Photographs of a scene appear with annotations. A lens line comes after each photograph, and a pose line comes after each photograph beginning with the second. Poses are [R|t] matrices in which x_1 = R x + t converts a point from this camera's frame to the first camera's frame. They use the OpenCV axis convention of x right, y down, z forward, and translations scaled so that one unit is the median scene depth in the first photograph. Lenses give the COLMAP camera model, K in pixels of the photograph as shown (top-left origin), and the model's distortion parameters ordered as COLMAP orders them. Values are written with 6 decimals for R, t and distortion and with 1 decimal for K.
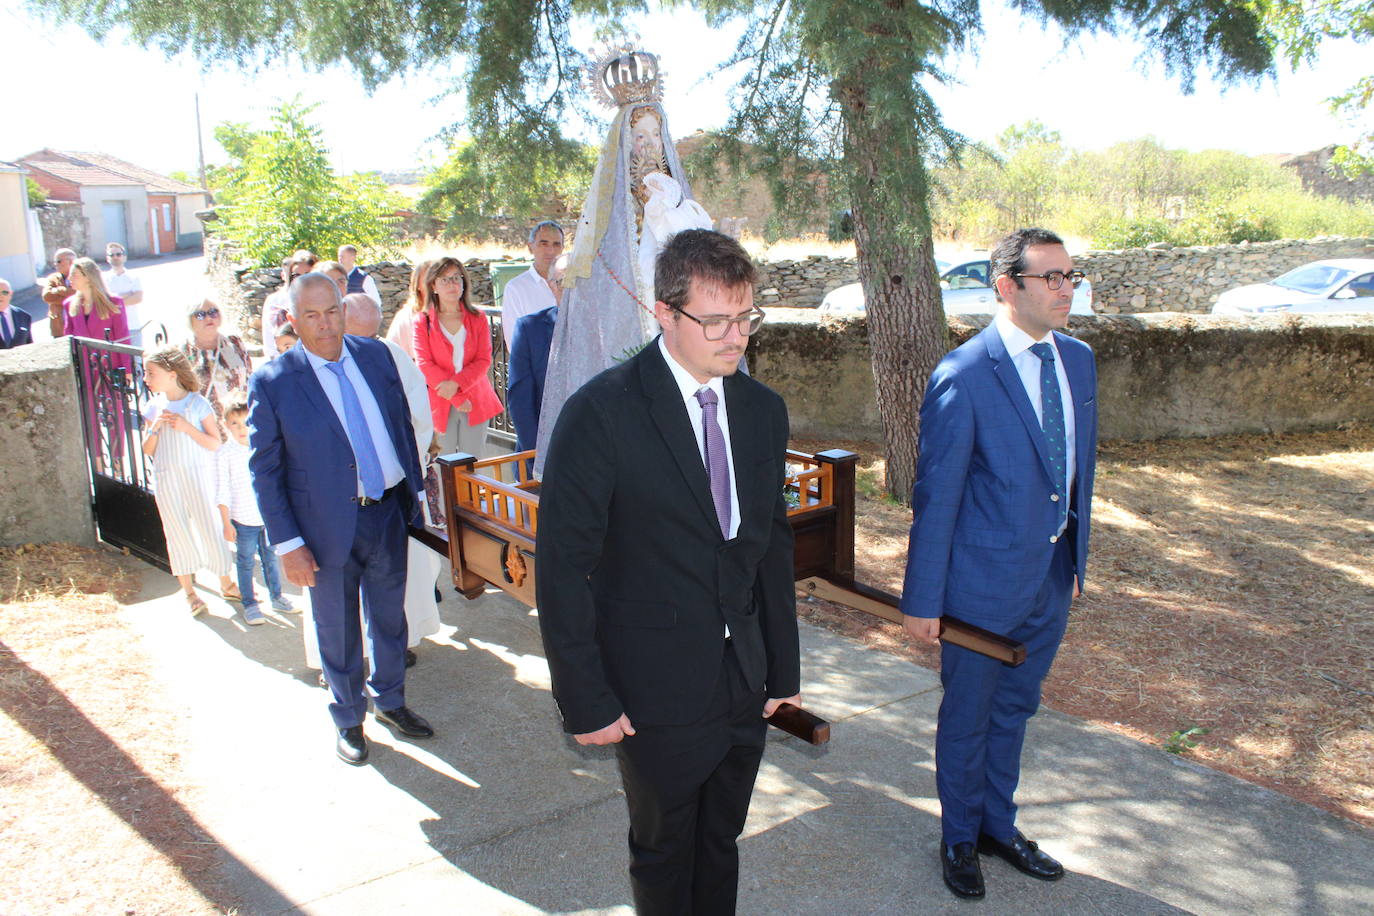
lens RADIAL K [[1134.8, 0, 682.8], [0, 1134.8, 458.2], [0, 0, 1]] dist [-0.035291, 0.013165]
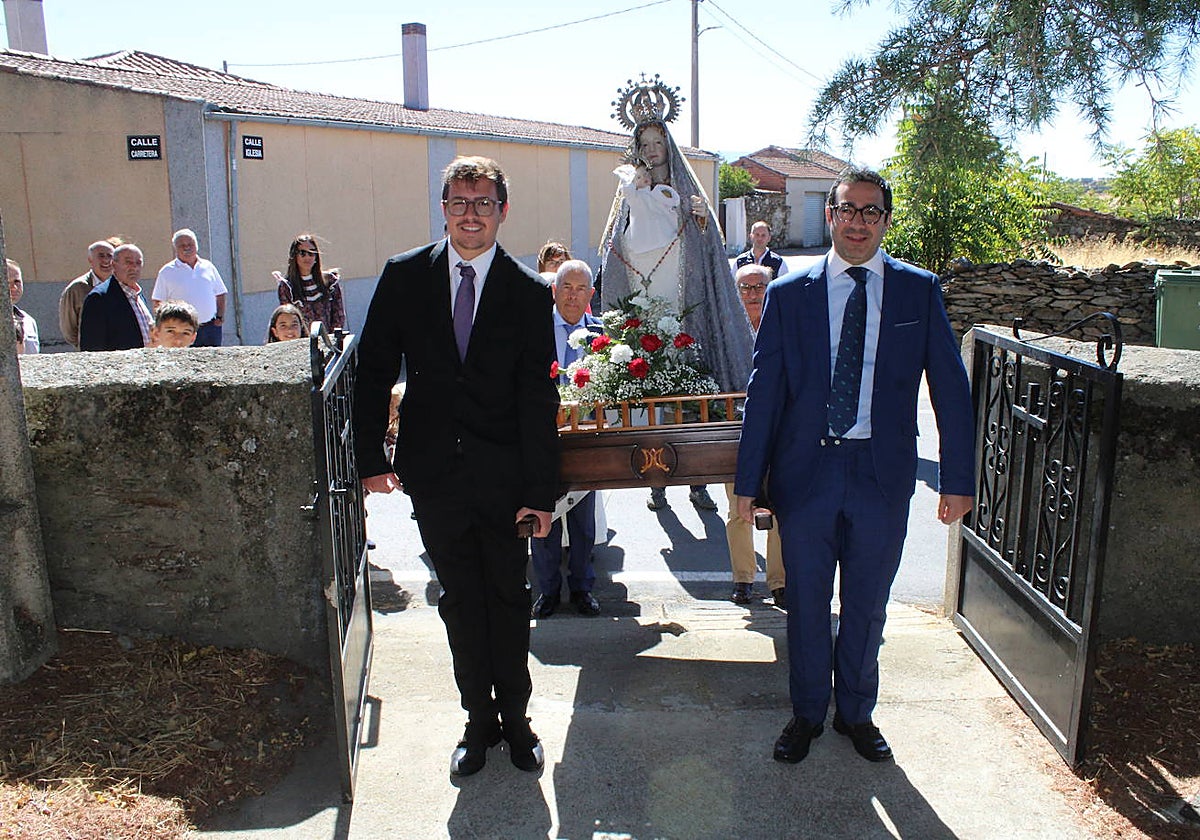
lens RADIAL K [[1082.3, 0, 597.9], [0, 1082.3, 420.0], [0, 0, 1]] dist [-0.113957, 0.020117]
pose [[0.778565, 0.139454, -0.611874, -0.014616], [-0.152609, 0.987802, 0.030948, -0.032847], [0.608726, 0.069282, 0.790350, 0.196657]]
